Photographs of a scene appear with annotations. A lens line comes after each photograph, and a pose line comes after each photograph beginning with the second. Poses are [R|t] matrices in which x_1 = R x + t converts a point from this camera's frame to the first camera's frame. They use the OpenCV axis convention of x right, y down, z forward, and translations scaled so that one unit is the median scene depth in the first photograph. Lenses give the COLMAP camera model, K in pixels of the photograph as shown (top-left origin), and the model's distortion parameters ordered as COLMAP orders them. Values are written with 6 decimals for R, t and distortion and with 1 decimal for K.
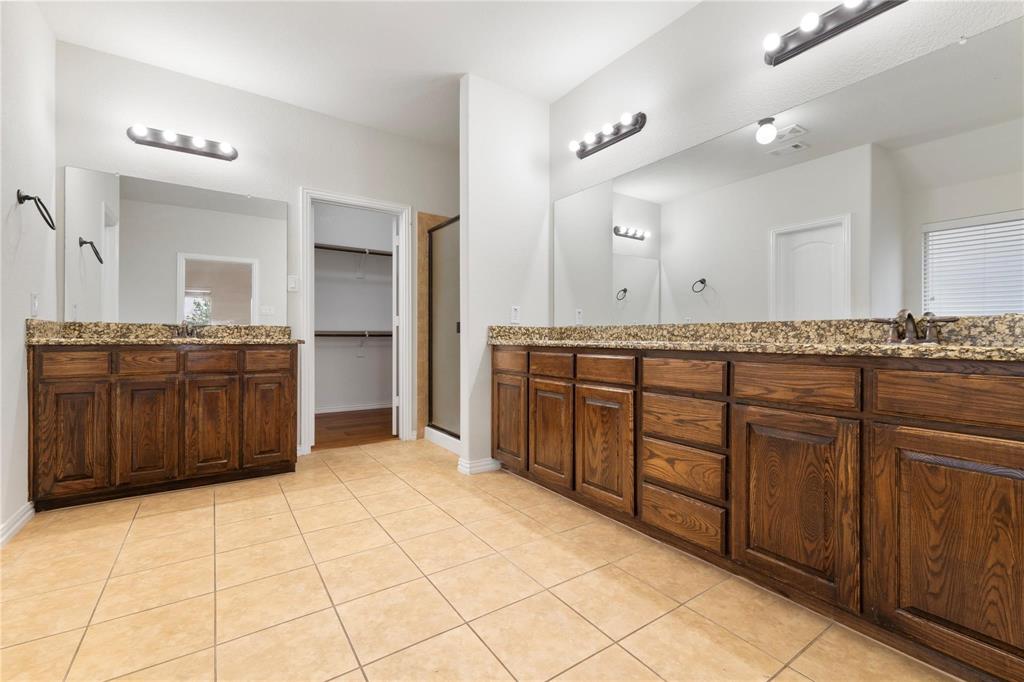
lens RADIAL K [[433.9, 0, 511.9], [0, 433.9, 336.3], [0, 0, 1]] dist [0.011187, 0.000144]
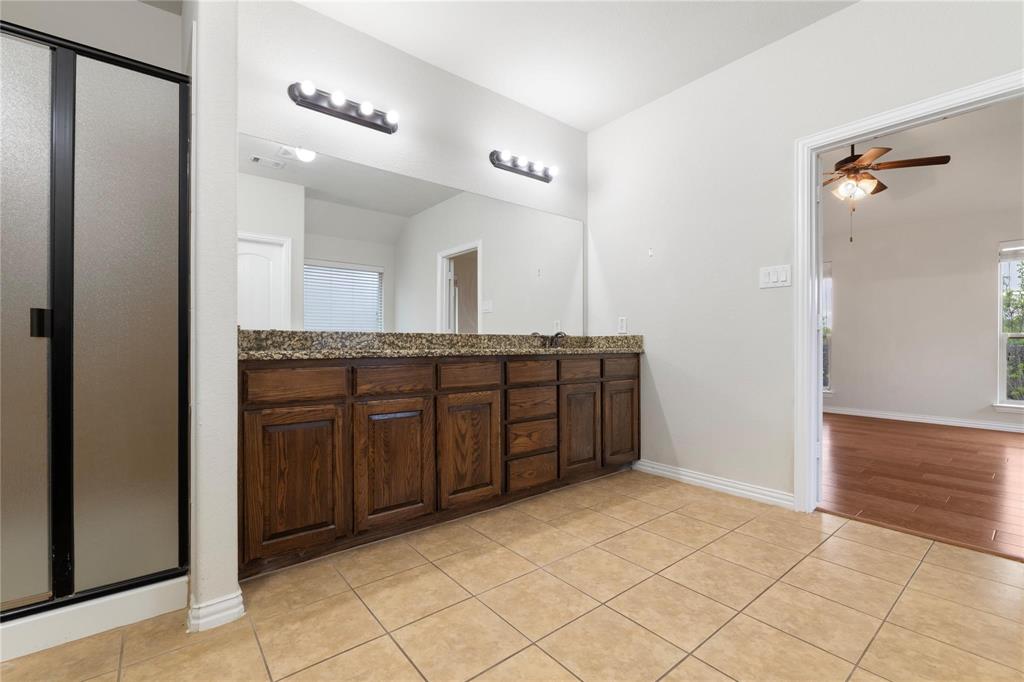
lens RADIAL K [[444.5, 0, 512.0], [0, 444.5, 341.0], [0, 0, 1]] dist [-0.000301, -0.000074]
pose [[-0.074511, 0.002344, 0.997217, -0.829856], [-0.003871, 0.999989, -0.002640, -0.006903], [-0.997213, -0.004057, -0.074501, 0.926219]]
